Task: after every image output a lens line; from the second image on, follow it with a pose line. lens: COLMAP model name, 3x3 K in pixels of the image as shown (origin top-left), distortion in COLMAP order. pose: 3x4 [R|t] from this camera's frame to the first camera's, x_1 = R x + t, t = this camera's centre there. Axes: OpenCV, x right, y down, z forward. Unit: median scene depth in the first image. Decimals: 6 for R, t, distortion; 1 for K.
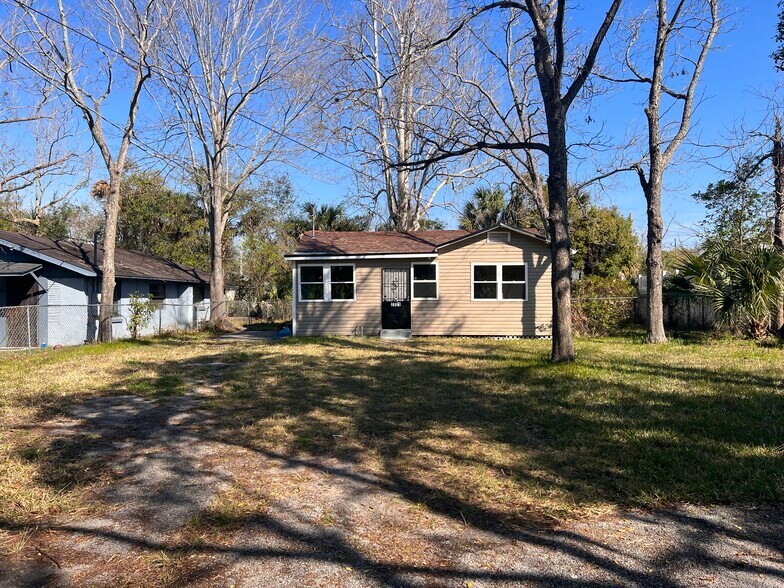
lens RADIAL K [[582.5, 0, 392.0], [0, 582.5, 294.0], [0, 0, 1]] dist [0.061511, -0.002784]
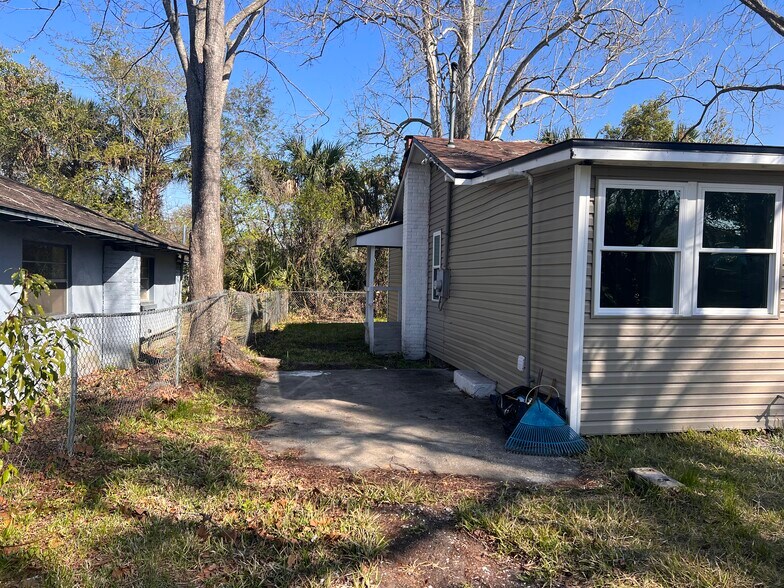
lens RADIAL K [[582.5, 0, 392.0], [0, 582.5, 294.0], [0, 0, 1]] dist [0.061511, -0.002784]
pose [[0.985895, 0.020629, 0.166091, -0.302883], [-0.025303, 0.999340, 0.026076, -0.001476], [-0.165444, -0.029910, 0.985766, 0.735816]]
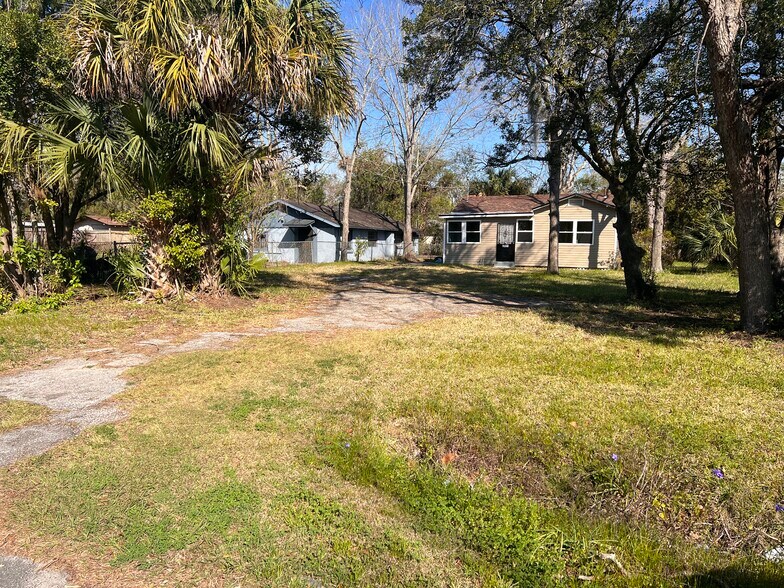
lens RADIAL K [[582.5, 0, 392.0], [0, 582.5, 294.0], [0, 0, 1]] dist [0.061511, -0.002784]
pose [[0.929634, 0.049839, -0.365099, 0.308762], [-0.016964, 0.995549, 0.092707, 0.006177], [0.368094, -0.079990, 0.926341, -0.608970]]
